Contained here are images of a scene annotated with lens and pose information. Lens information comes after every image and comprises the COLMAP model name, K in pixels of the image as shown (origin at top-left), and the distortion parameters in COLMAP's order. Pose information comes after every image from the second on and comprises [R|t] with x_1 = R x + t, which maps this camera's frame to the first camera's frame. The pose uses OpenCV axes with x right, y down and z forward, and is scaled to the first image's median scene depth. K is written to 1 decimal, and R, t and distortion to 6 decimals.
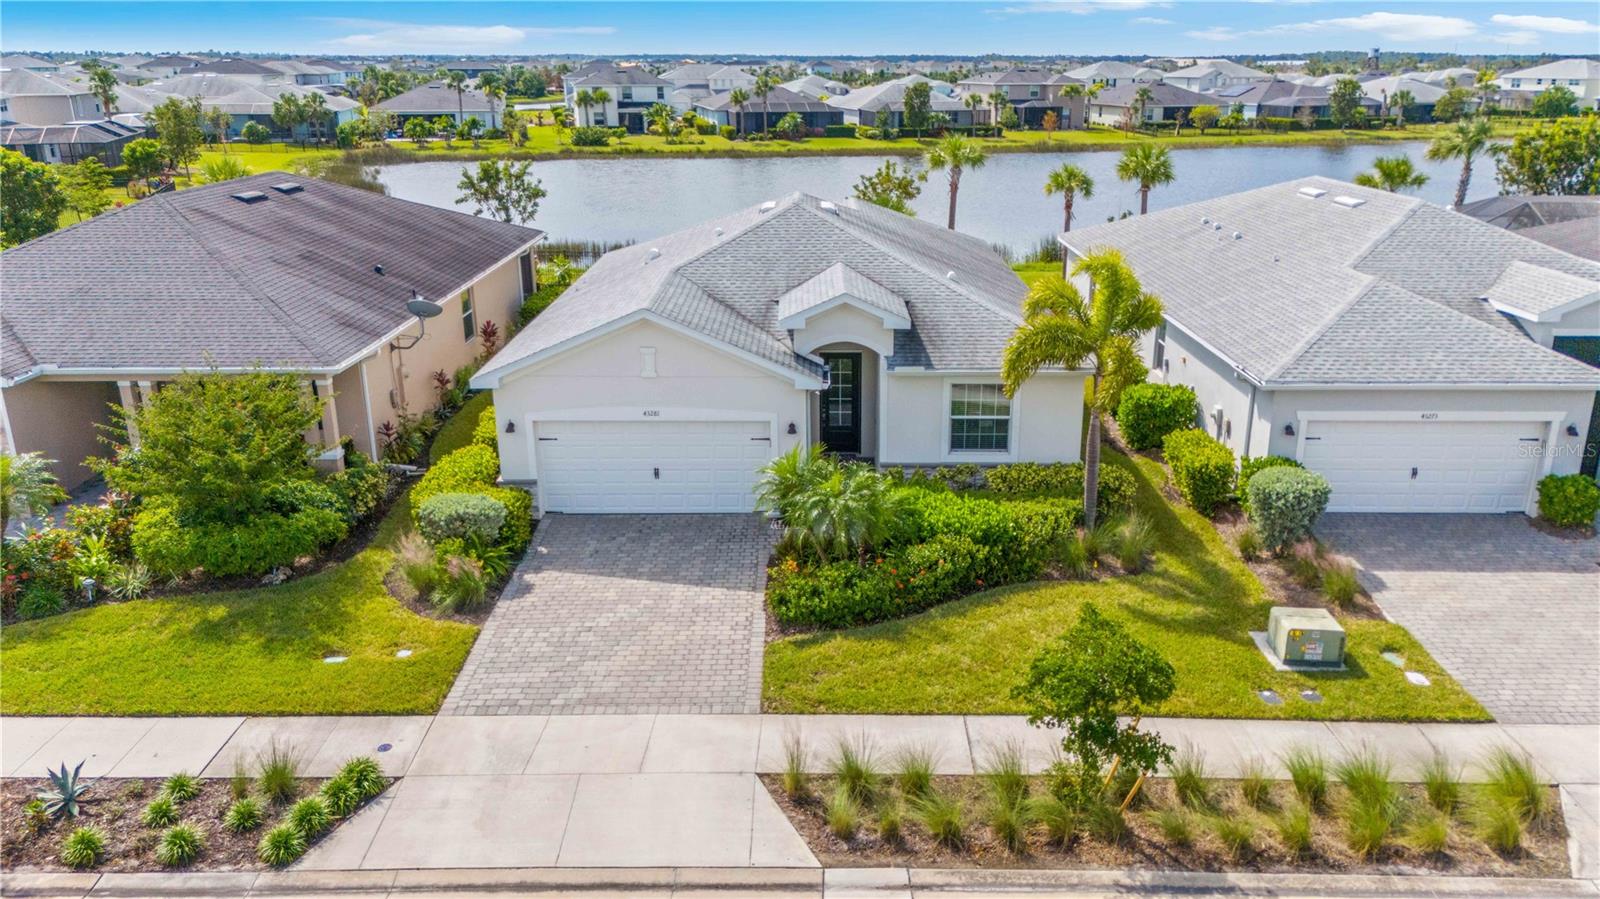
lens RADIAL K [[1170.8, 0, 800.0], [0, 1170.8, 449.5], [0, 0, 1]] dist [0.121102, -0.114098]
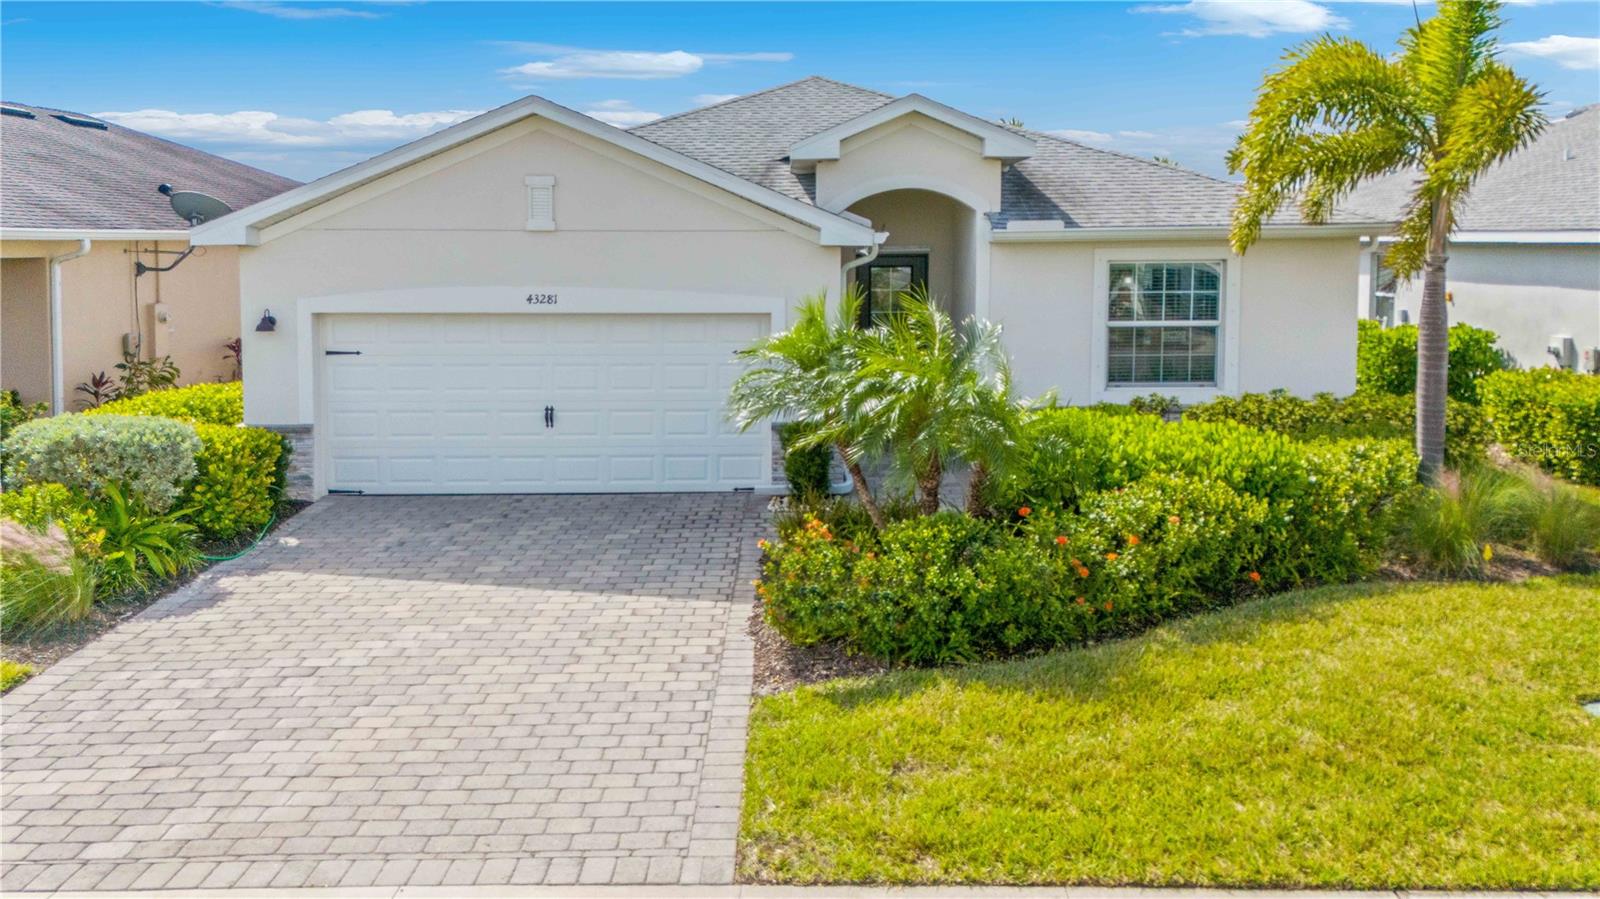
lens RADIAL K [[1222.6, 0, 859.6], [0, 1222.6, 452.7], [0, 0, 1]] dist [0.079159, -0.057873]
pose [[0.998252, 0.021159, 0.055179, -0.017808], [-0.013812, 0.991381, -0.130277, 0.130095], [-0.057460, 0.129288, 0.989941, 0.559642]]
